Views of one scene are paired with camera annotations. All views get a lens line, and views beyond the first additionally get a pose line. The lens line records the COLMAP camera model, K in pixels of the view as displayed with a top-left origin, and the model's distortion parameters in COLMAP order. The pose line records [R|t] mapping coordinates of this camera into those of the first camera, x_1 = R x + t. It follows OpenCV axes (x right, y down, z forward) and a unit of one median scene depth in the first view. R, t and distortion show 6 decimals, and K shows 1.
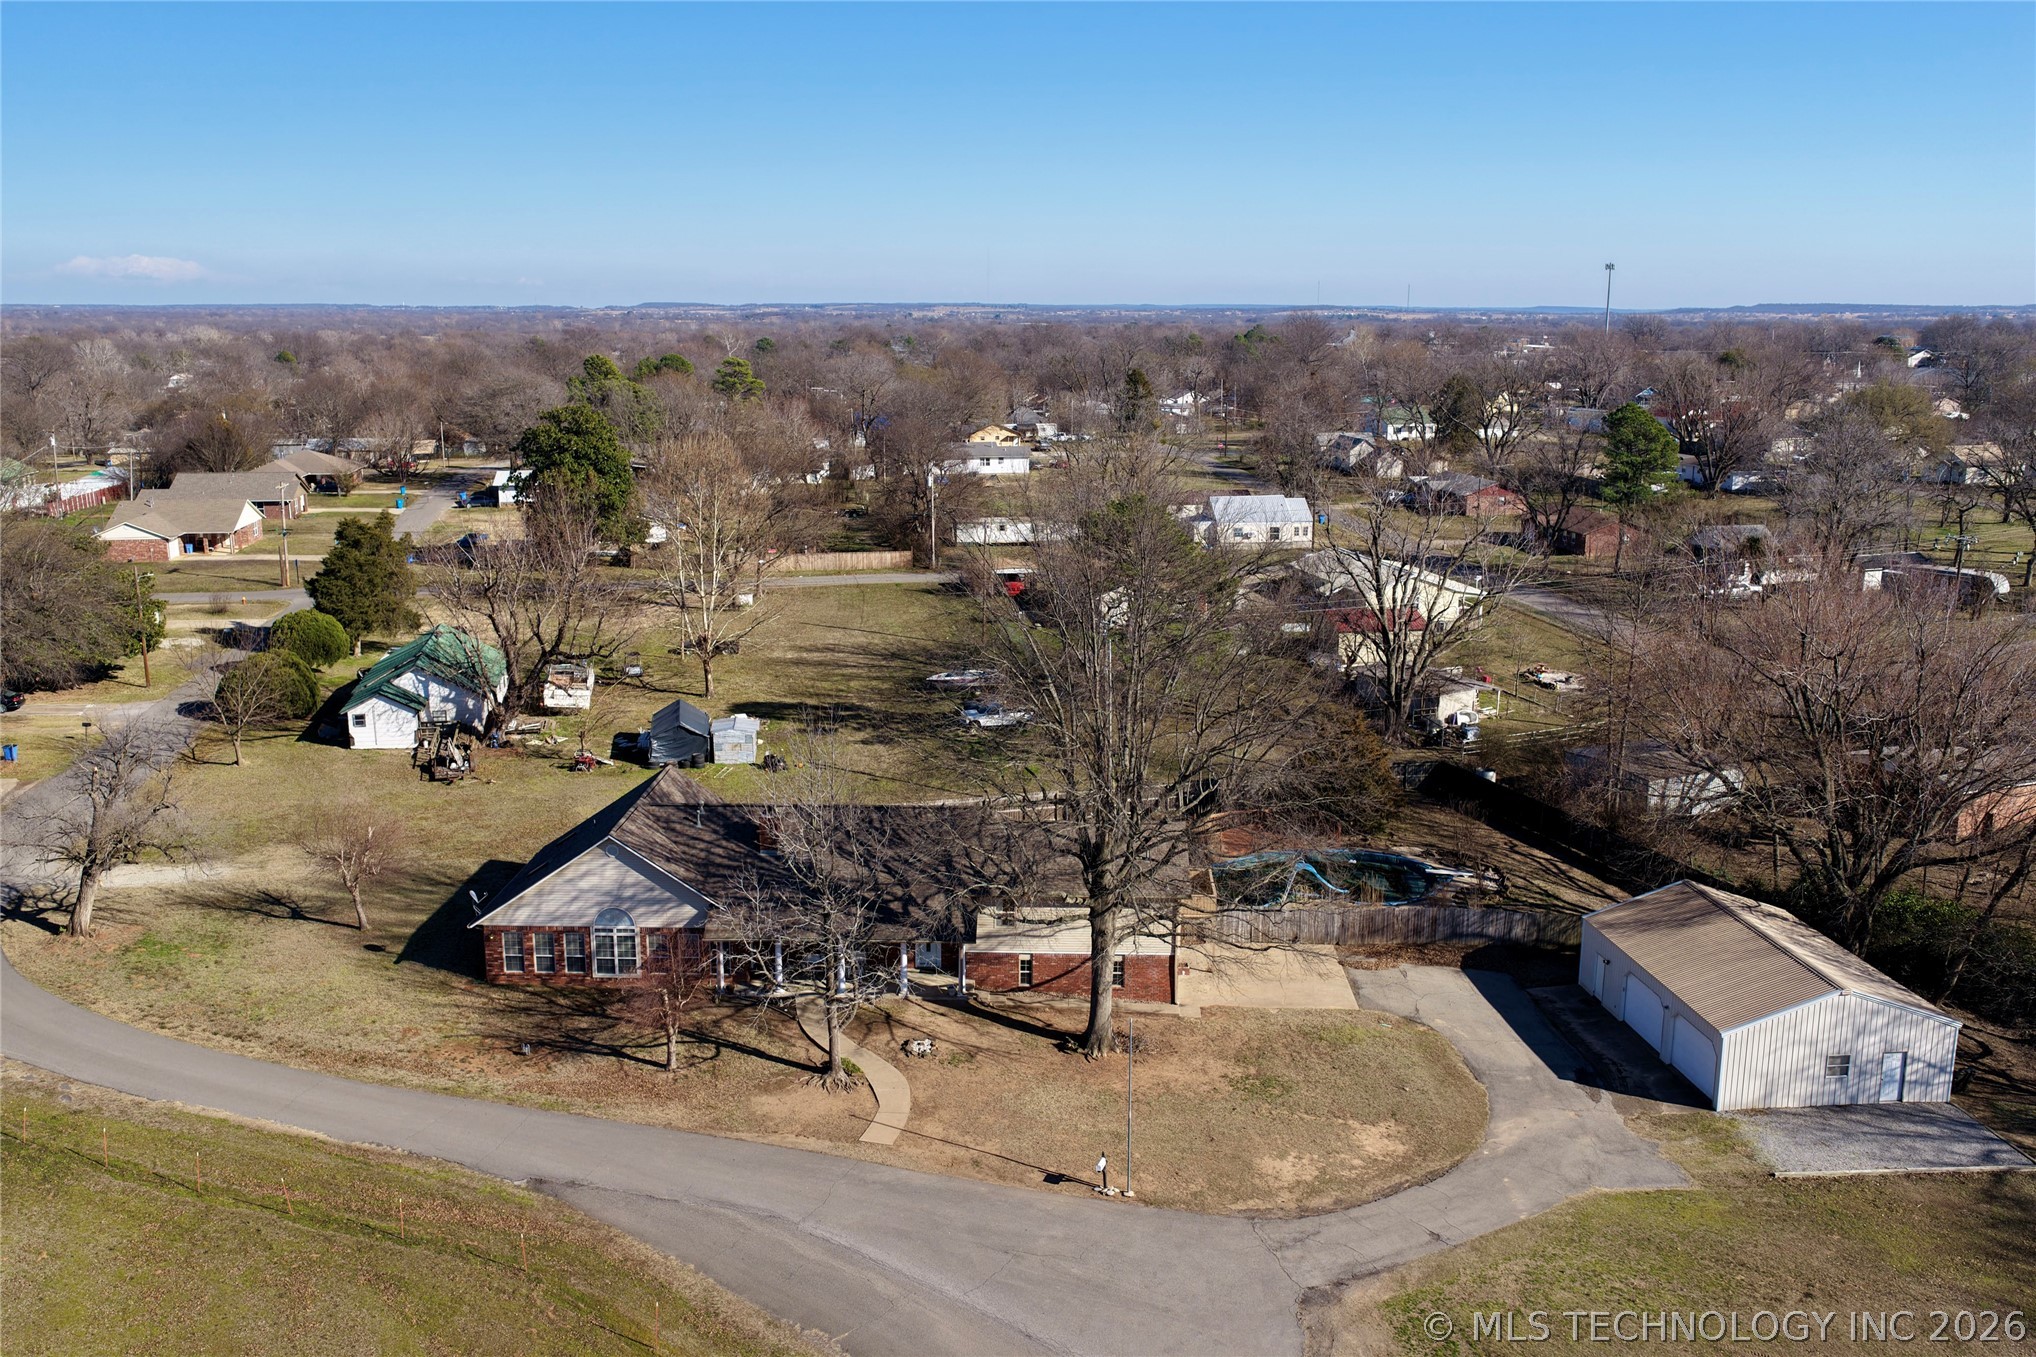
lens RADIAL K [[1678.1, 0, 1018.0], [0, 1678.1, 678.5], [0, 0, 1]] dist [-0.006762, 0.015118]
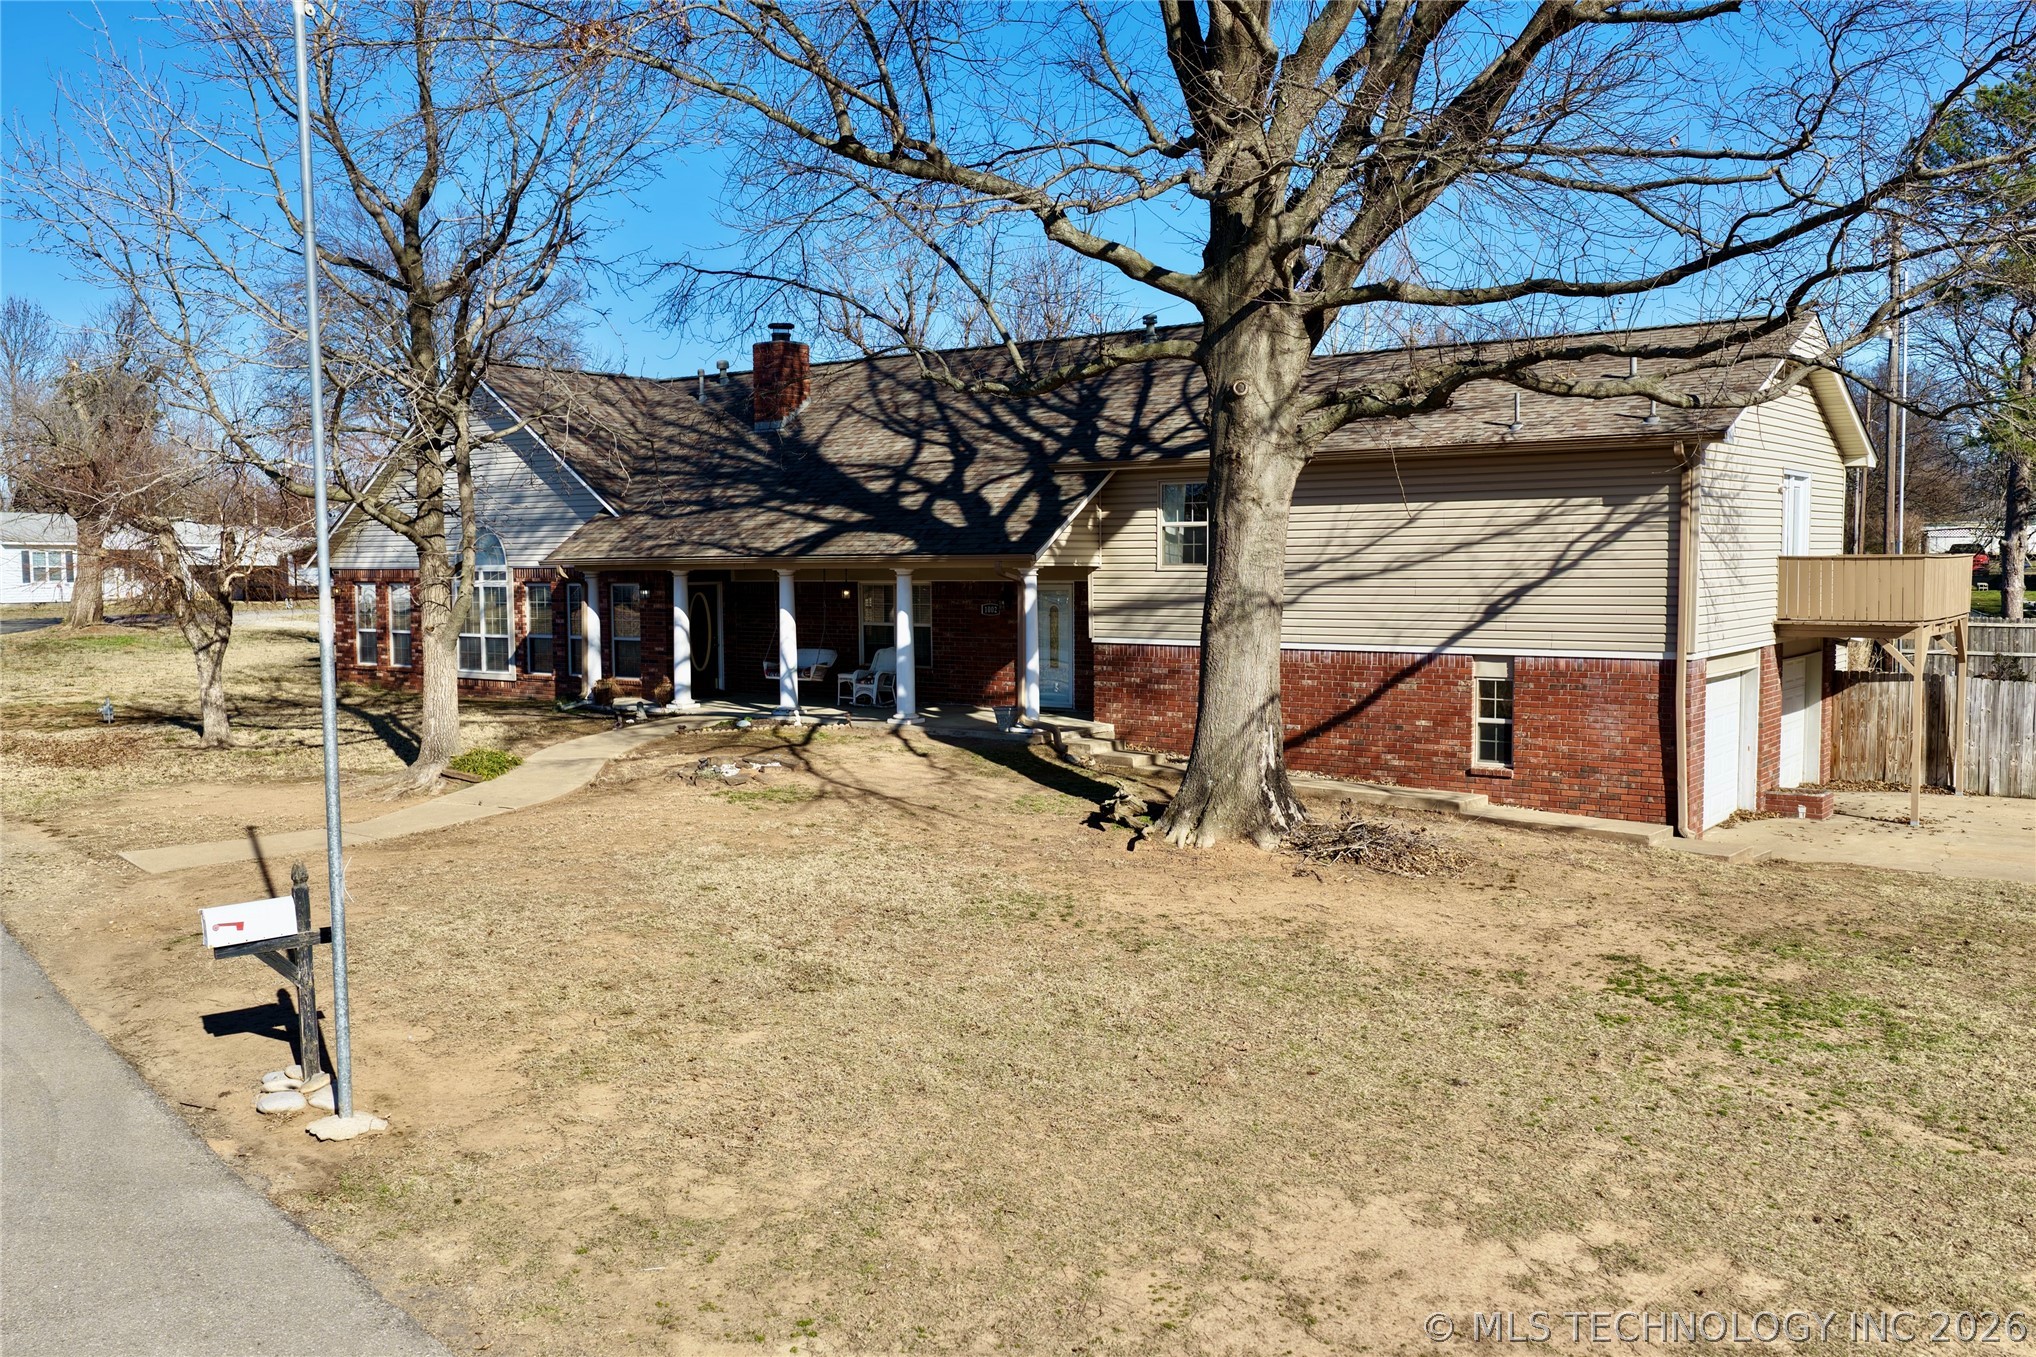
lens RADIAL K [[1678.1, 0, 1018.0], [0, 1678.1, 678.5], [0, 0, 1]] dist [-0.006762, 0.015118]
pose [[0.811469, 0.032094, -0.583513, 0.169557], [-0.116130, 0.987433, -0.107188, 0.211500], [0.572740, 0.154743, 0.804999, 0.694499]]
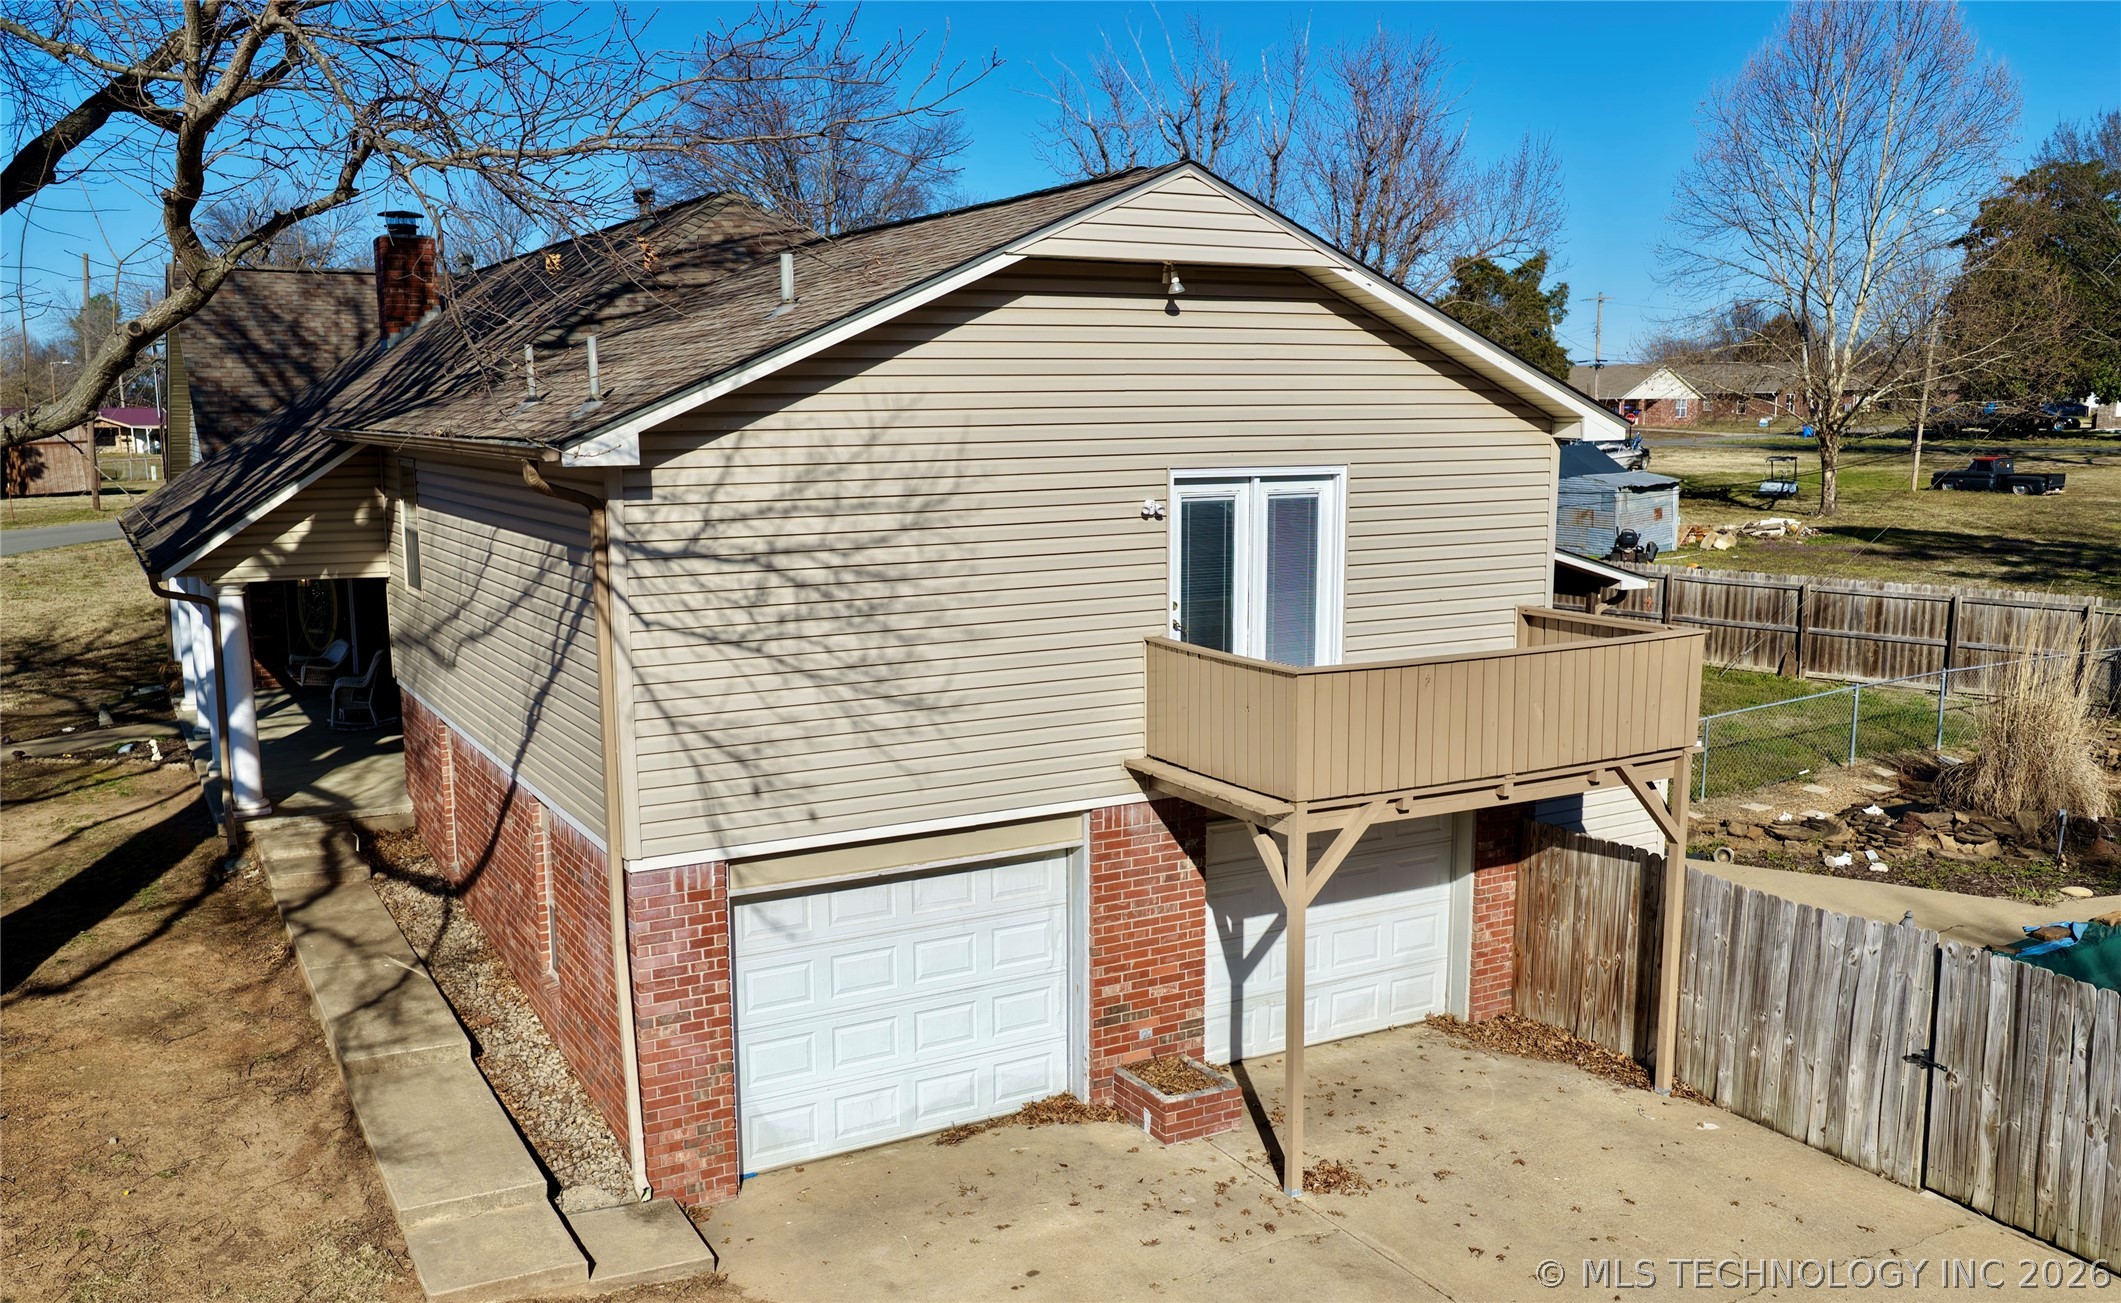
lens RADIAL K [[1746.3, 0, 1061.8], [0, 1746.3, 705.5], [0, 0, 1]] dist [-0.001788, 0.006717]
pose [[0.525011, 0.138287, -0.839786, 0.245699], [-0.179685, 0.982481, 0.049450, 0.134306], [0.831911, 0.124935, 0.540662, 0.938934]]
